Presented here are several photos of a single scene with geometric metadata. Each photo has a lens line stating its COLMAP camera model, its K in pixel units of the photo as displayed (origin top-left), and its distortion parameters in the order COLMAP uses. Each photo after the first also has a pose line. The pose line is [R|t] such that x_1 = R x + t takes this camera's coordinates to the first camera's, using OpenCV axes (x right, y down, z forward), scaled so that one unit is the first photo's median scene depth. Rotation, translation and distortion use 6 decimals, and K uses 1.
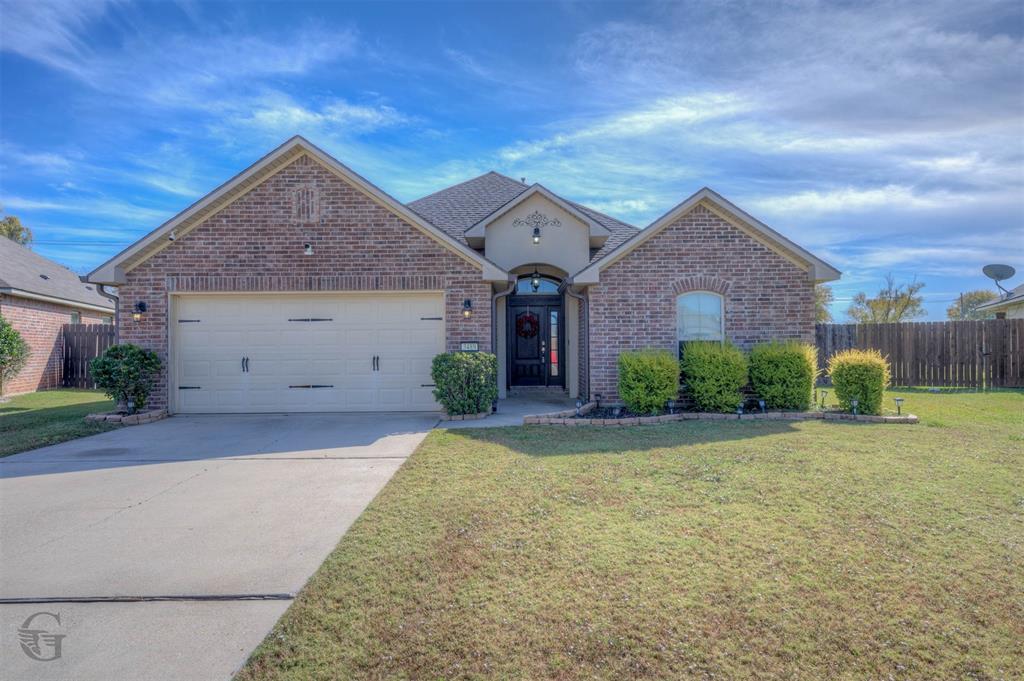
lens RADIAL K [[729.5, 0, 512.0], [0, 729.5, 340.5], [0, 0, 1]] dist [0.043684, 0.000177]
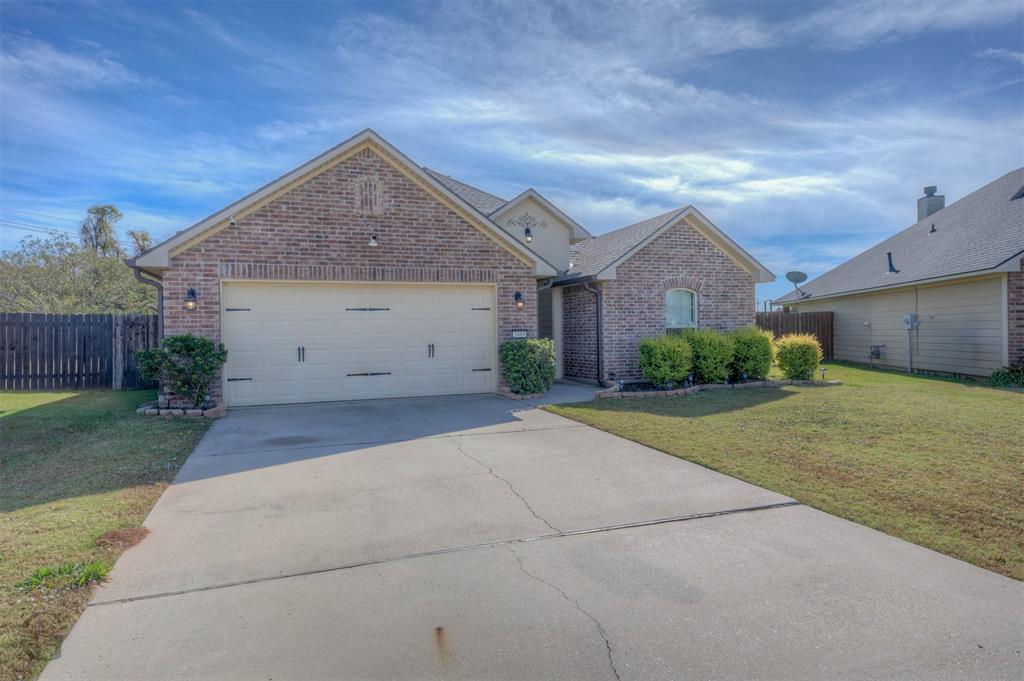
lens RADIAL K [[729.5, 0, 512.0], [0, 729.5, 340.5], [0, 0, 1]] dist [0.043684, 0.000177]
pose [[0.909624, -0.011443, 0.415275, -0.519988], [0.005259, 0.999858, 0.016030, 0.000115], [-0.415399, -0.012397, 0.909555, -0.014935]]
